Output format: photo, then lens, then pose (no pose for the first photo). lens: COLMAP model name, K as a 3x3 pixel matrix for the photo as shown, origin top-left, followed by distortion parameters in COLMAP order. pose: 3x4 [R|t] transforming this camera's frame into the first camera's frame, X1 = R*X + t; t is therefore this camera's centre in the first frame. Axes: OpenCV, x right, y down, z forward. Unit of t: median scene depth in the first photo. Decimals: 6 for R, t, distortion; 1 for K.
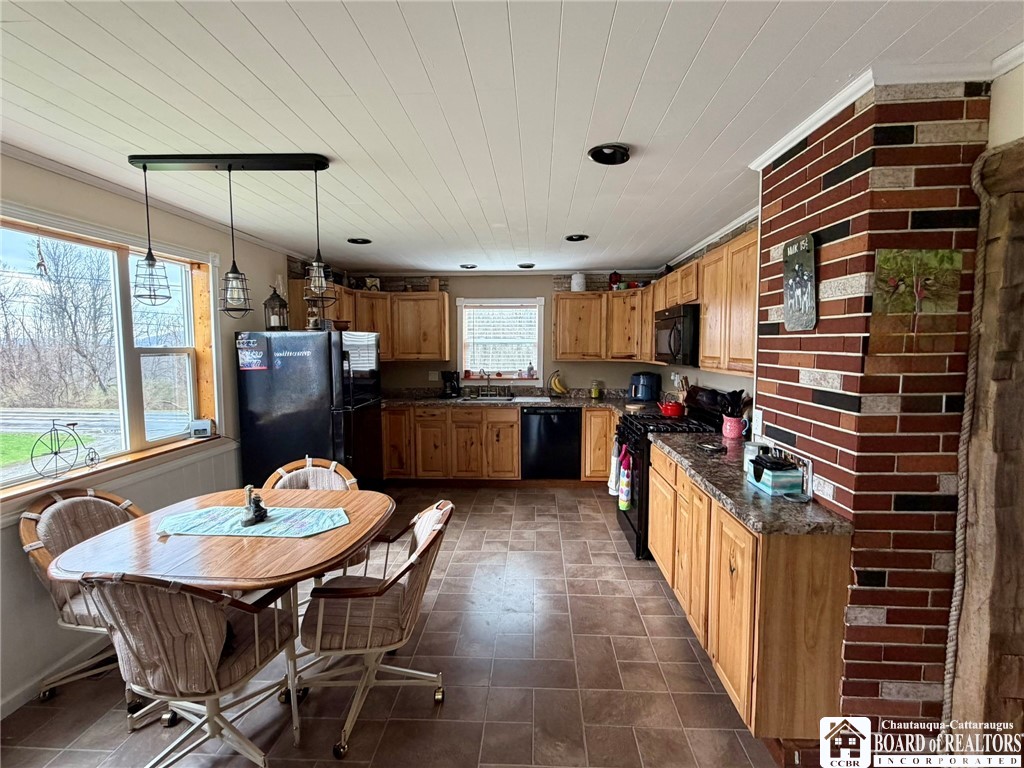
lens RADIAL K [[482.4, 0, 512.0], [0, 482.4, 384.0], [0, 0, 1]] dist [-0.001237, -0.000357]
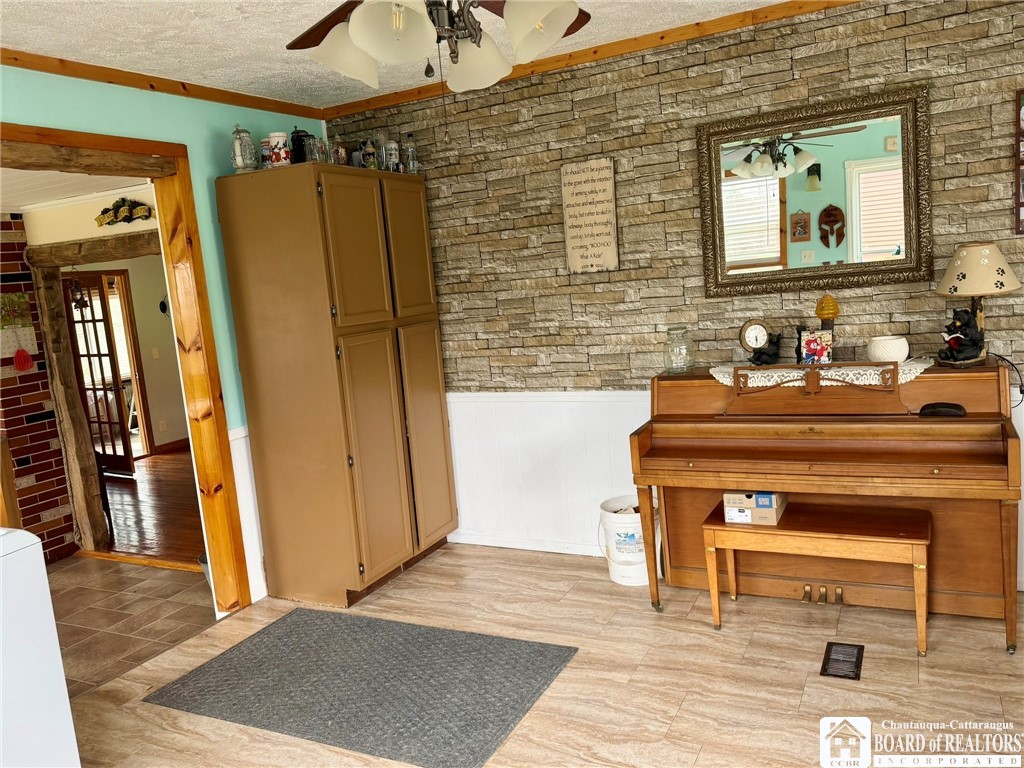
lens RADIAL K [[785.3, 0, 512.0], [0, 785.3, 384.0], [0, 0, 1]] dist [-0.004129, -0.003838]
pose [[0.410296, -0.159929, 0.897820, -1.253996], [0.160837, 0.981760, 0.101380, 0.098955], [-0.897657, 0.102807, 0.428535, -2.196546]]
